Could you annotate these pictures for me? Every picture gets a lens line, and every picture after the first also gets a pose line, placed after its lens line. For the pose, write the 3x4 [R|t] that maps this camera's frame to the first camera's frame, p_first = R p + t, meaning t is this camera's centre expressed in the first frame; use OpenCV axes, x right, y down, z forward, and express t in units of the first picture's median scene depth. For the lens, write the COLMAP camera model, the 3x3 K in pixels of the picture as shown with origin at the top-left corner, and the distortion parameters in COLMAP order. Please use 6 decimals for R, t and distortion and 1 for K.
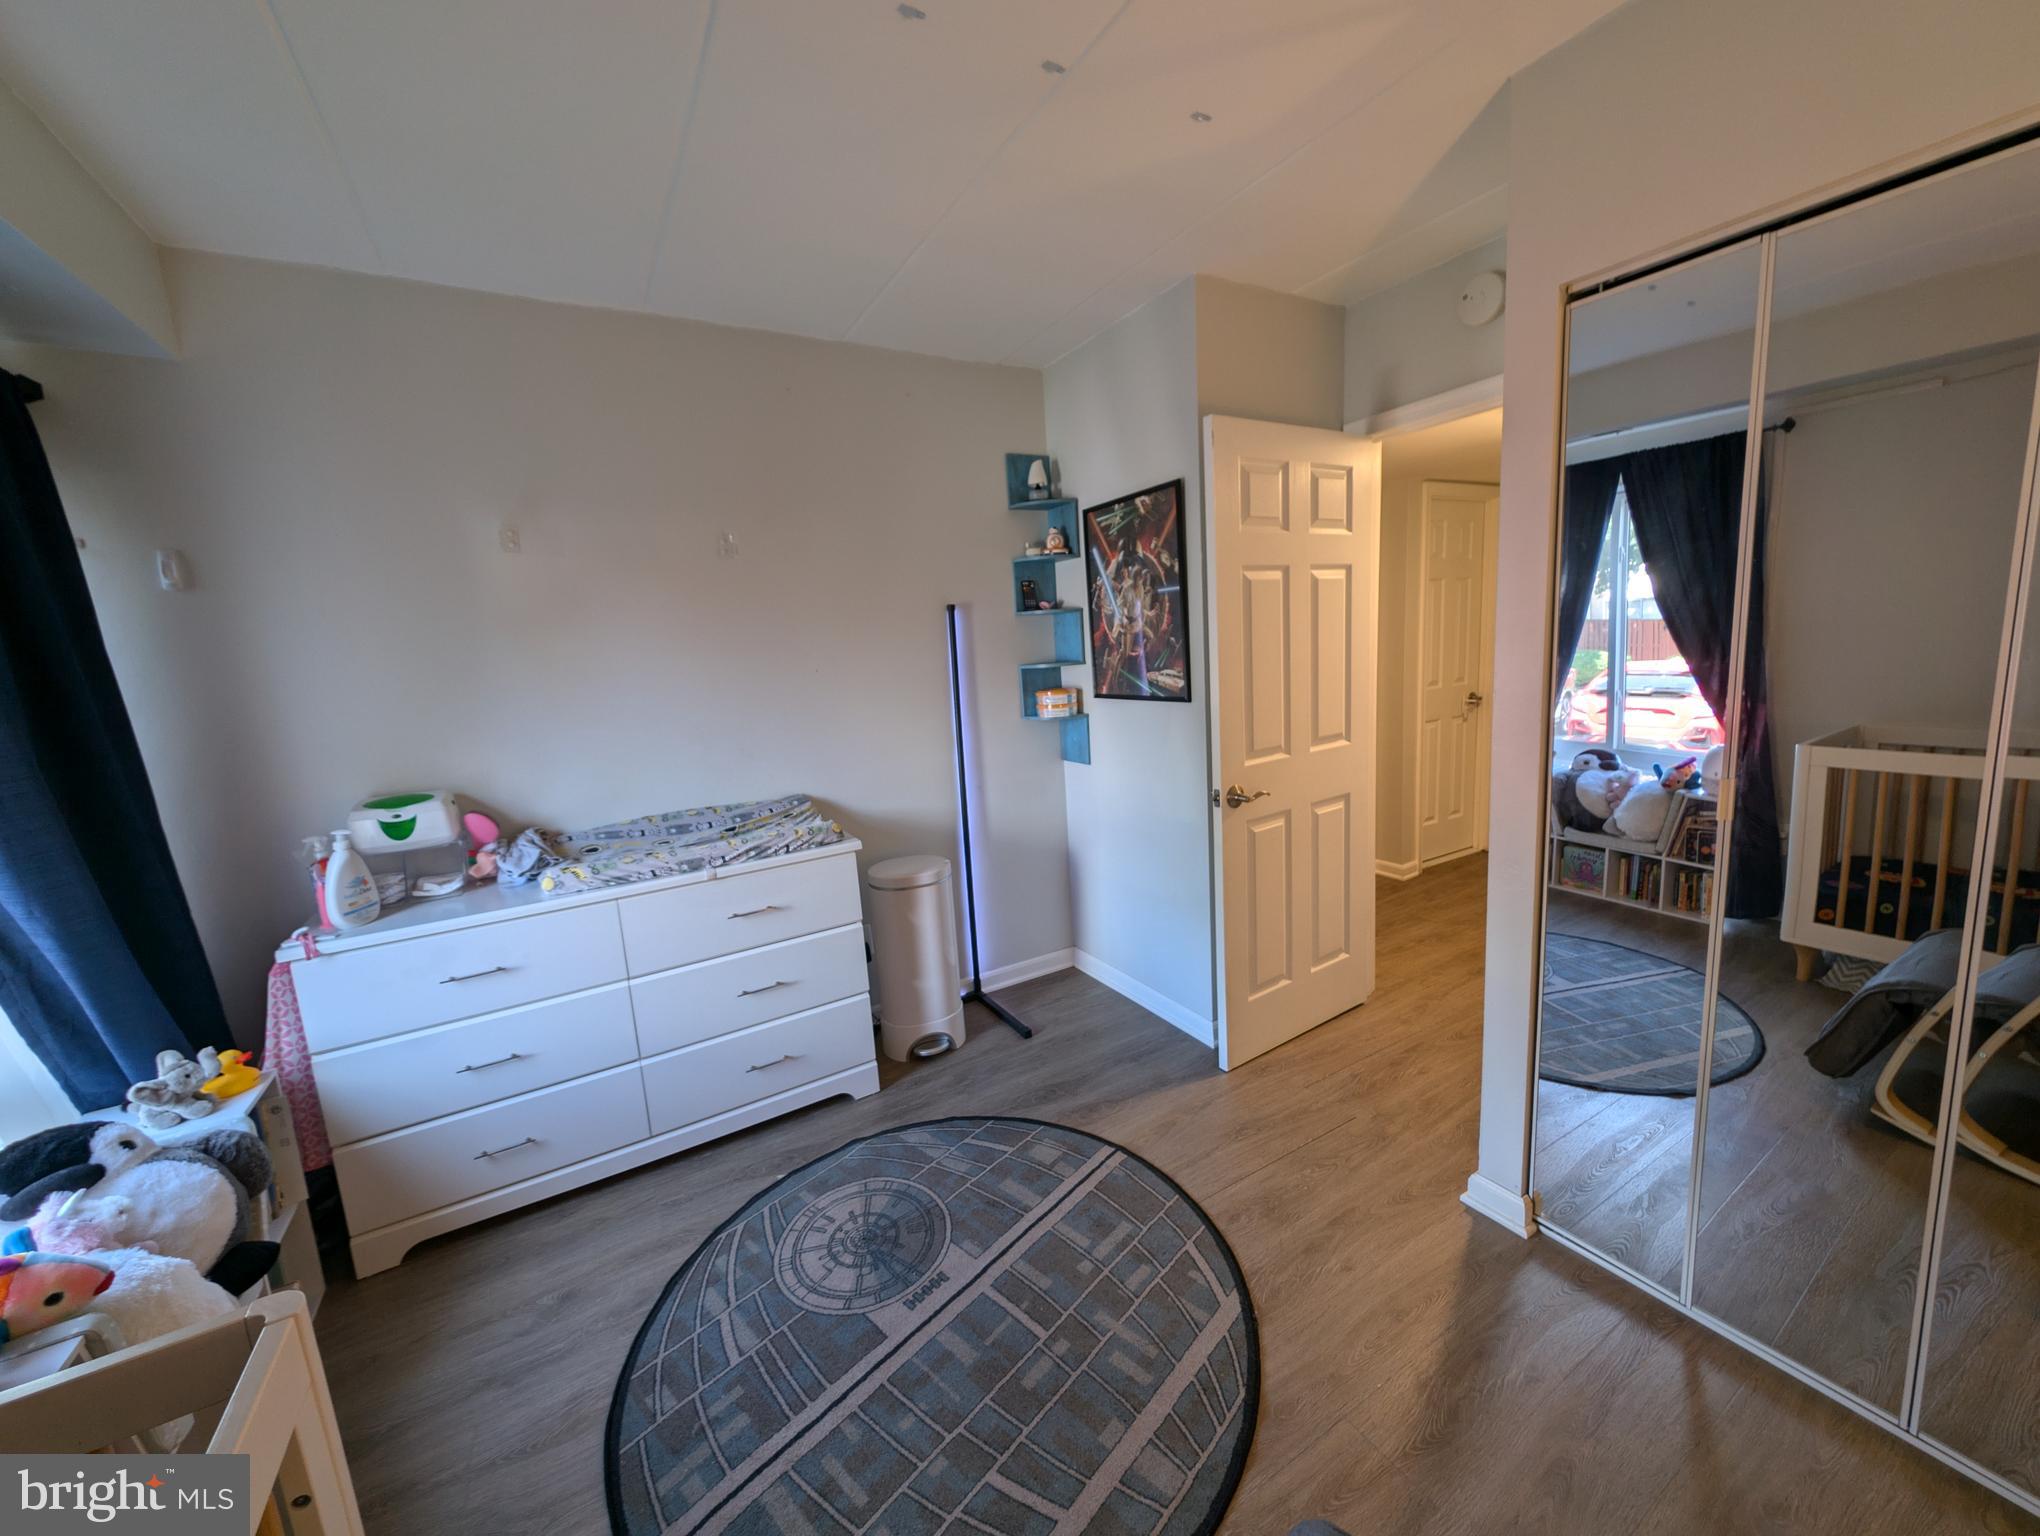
lens RADIAL K [[764.2, 0, 1027.7], [0, 764.2, 754.1], [0, 0, 1]] dist [0.004902, -0.002604]
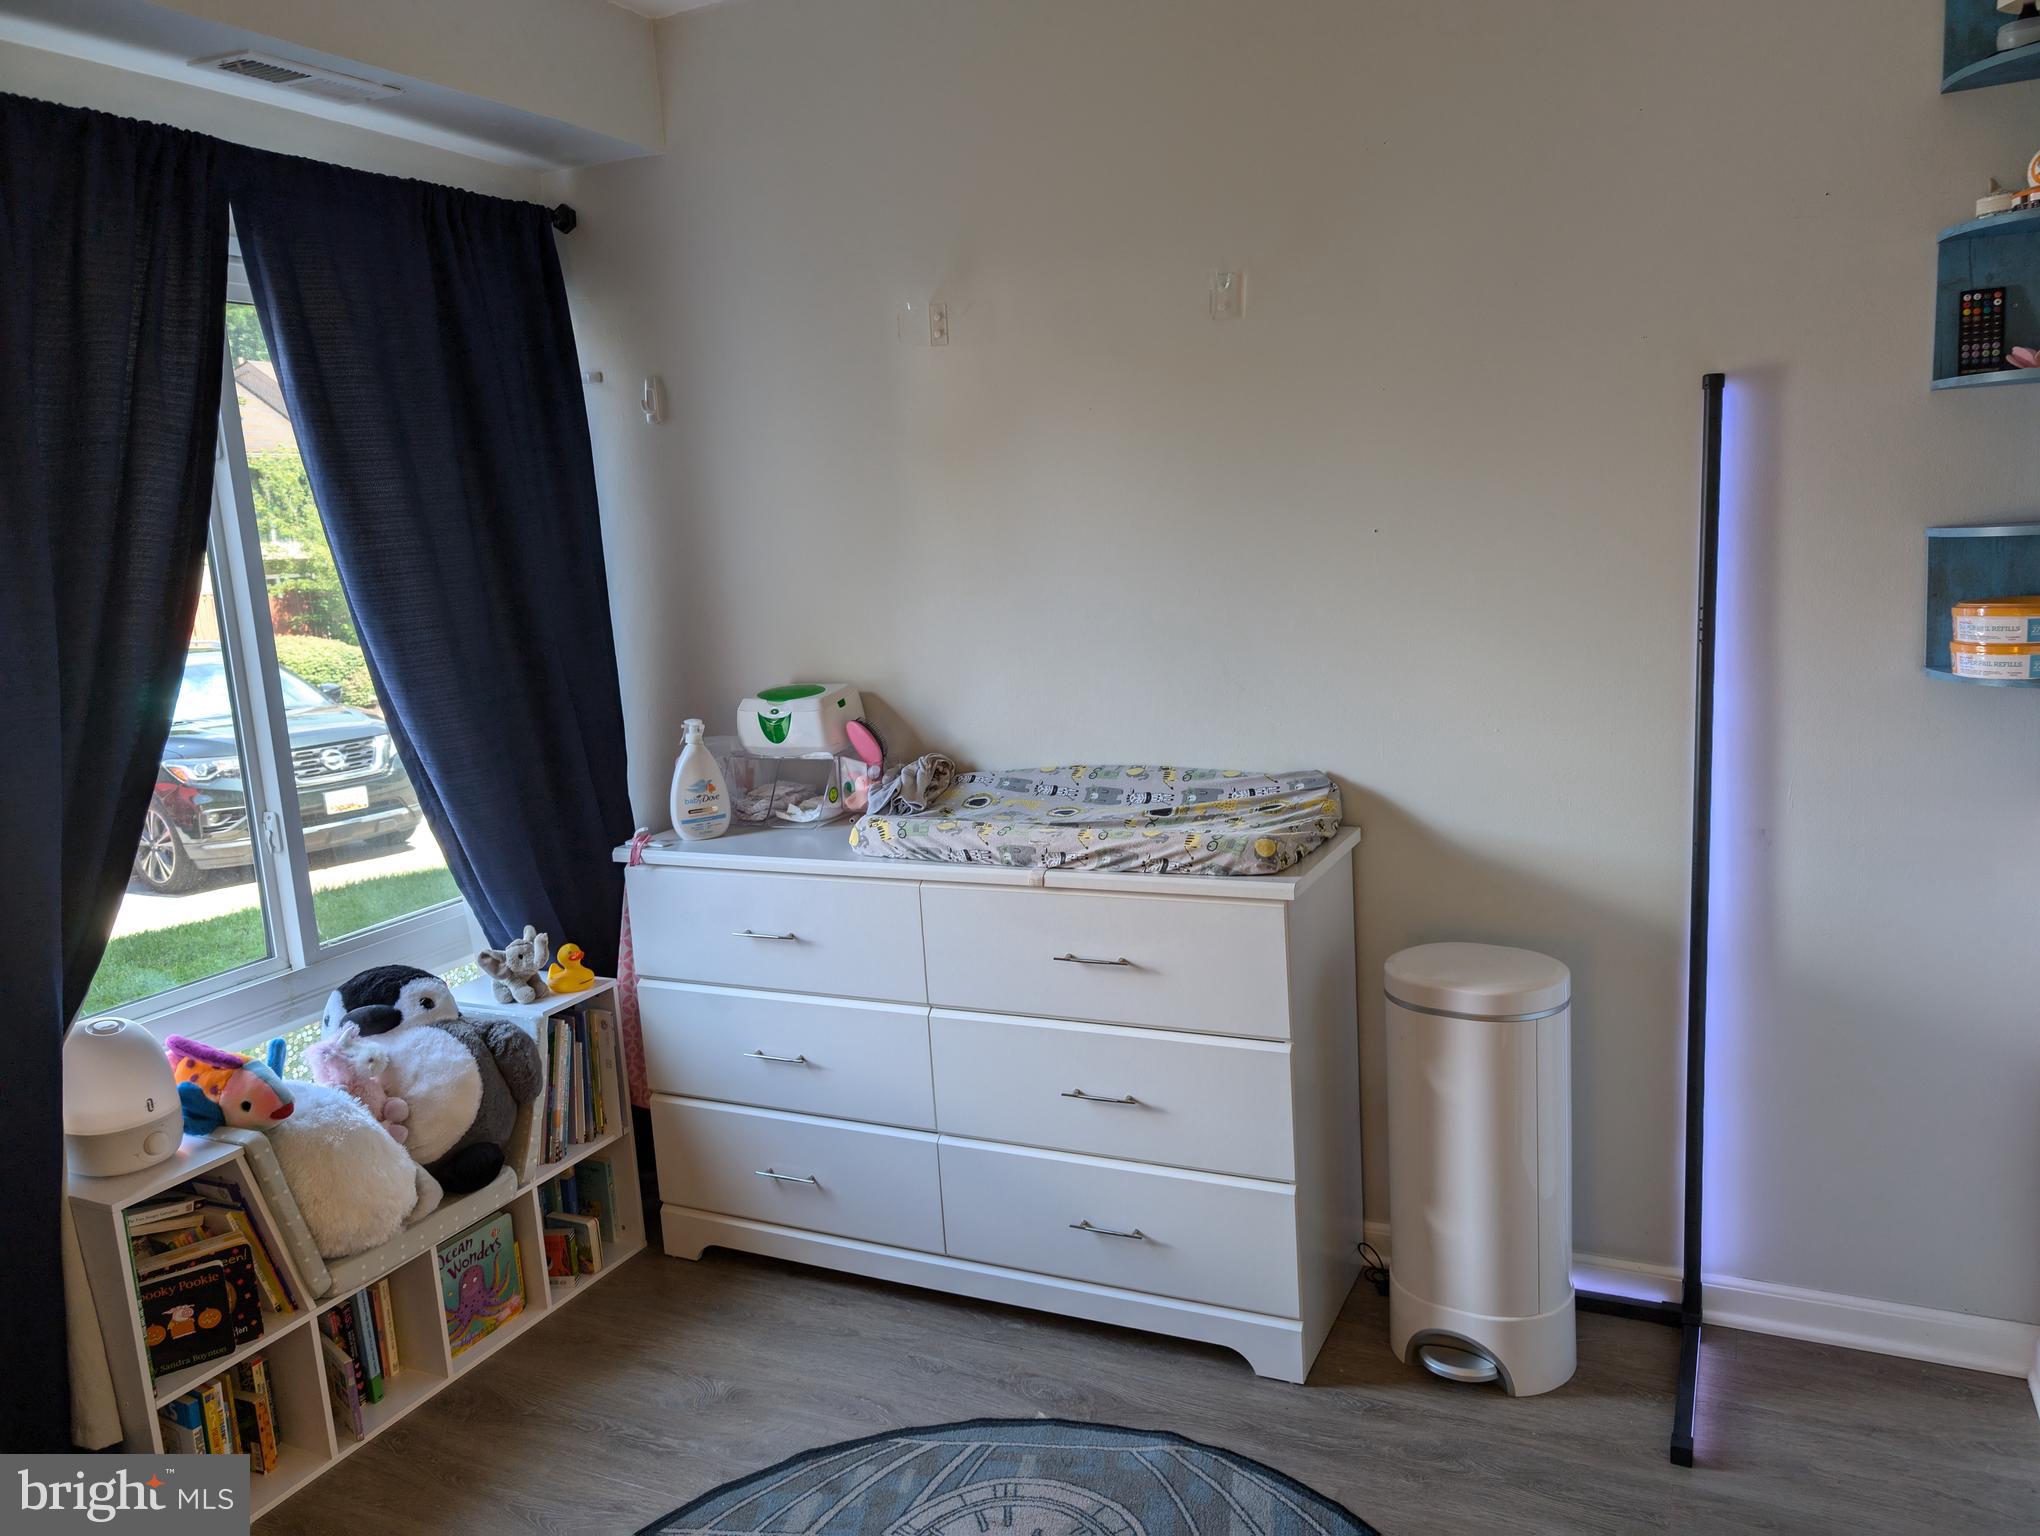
lens RADIAL K [[1471.3, 0, 1034.4], [0, 1471.3, 757.7], [0, 0, 1]] dist [0.018957, -0.020684]
pose [[0.558632, 0.156765, -0.814466, 0.469744], [-0.096946, 0.987586, 0.123592, -0.071669], [0.823731, 0.009917, 0.566895, 0.333018]]
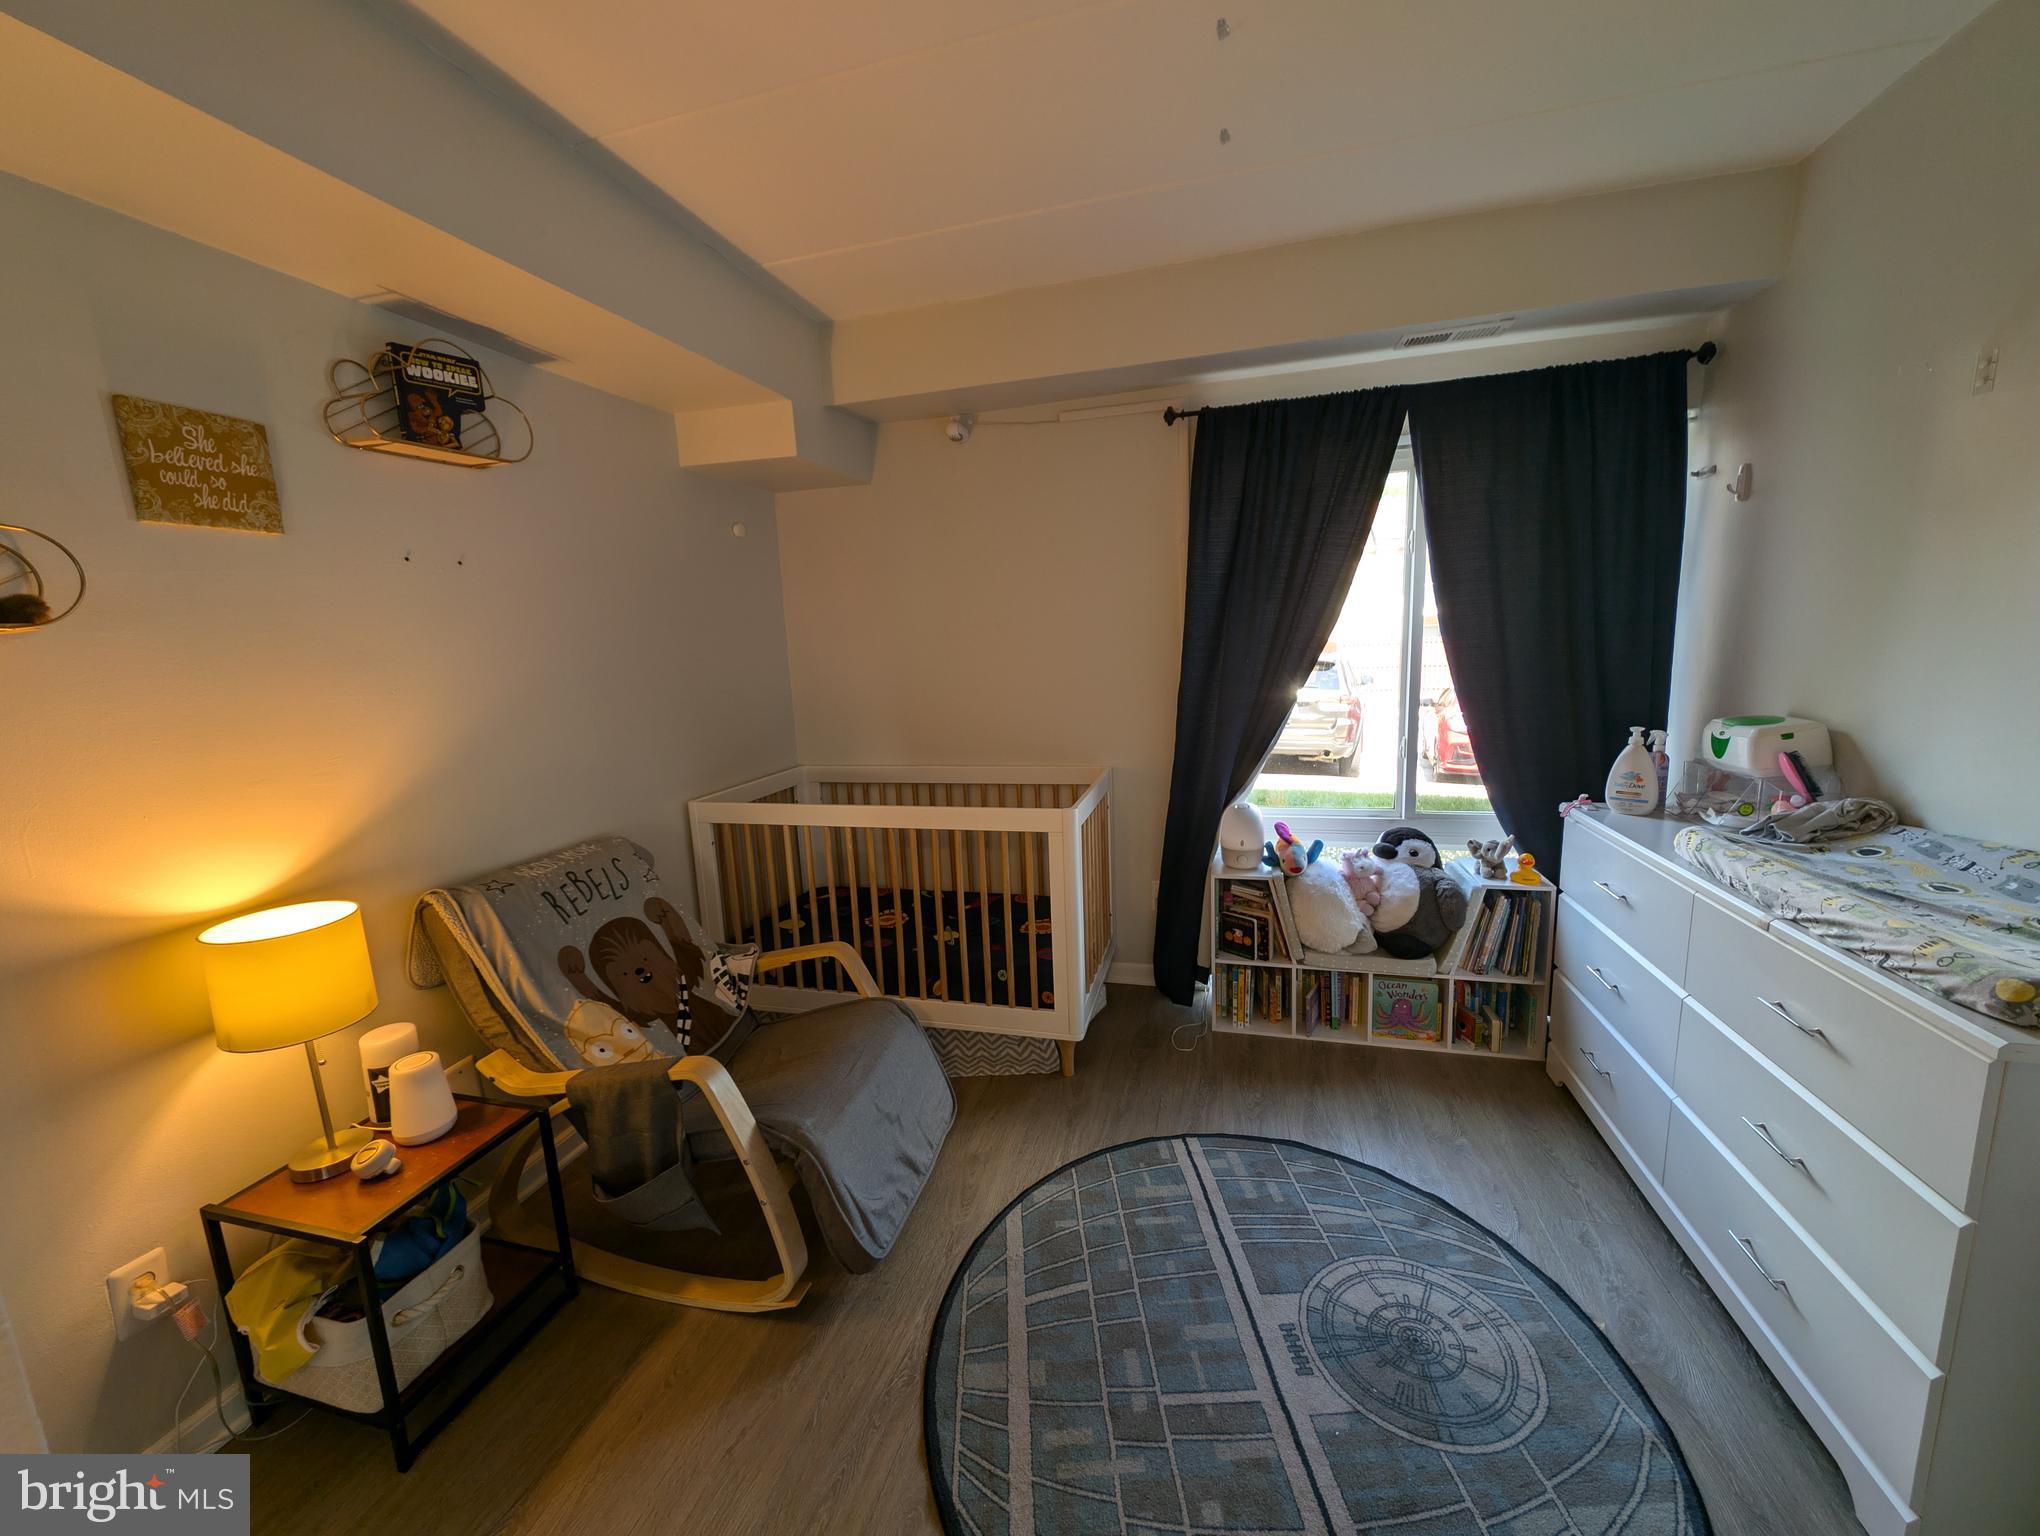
lens RADIAL K [[764.2, 0, 1015.3], [0, 764.2, 757.1], [0, 0, 1]] dist [0.004902, -0.002604]
pose [[-0.715156, 0.201396, -0.669321, 0.406296], [-0.017276, 0.952204, 0.304974, -0.147983], [0.698751, 0.229667, -0.677495, 0.910330]]
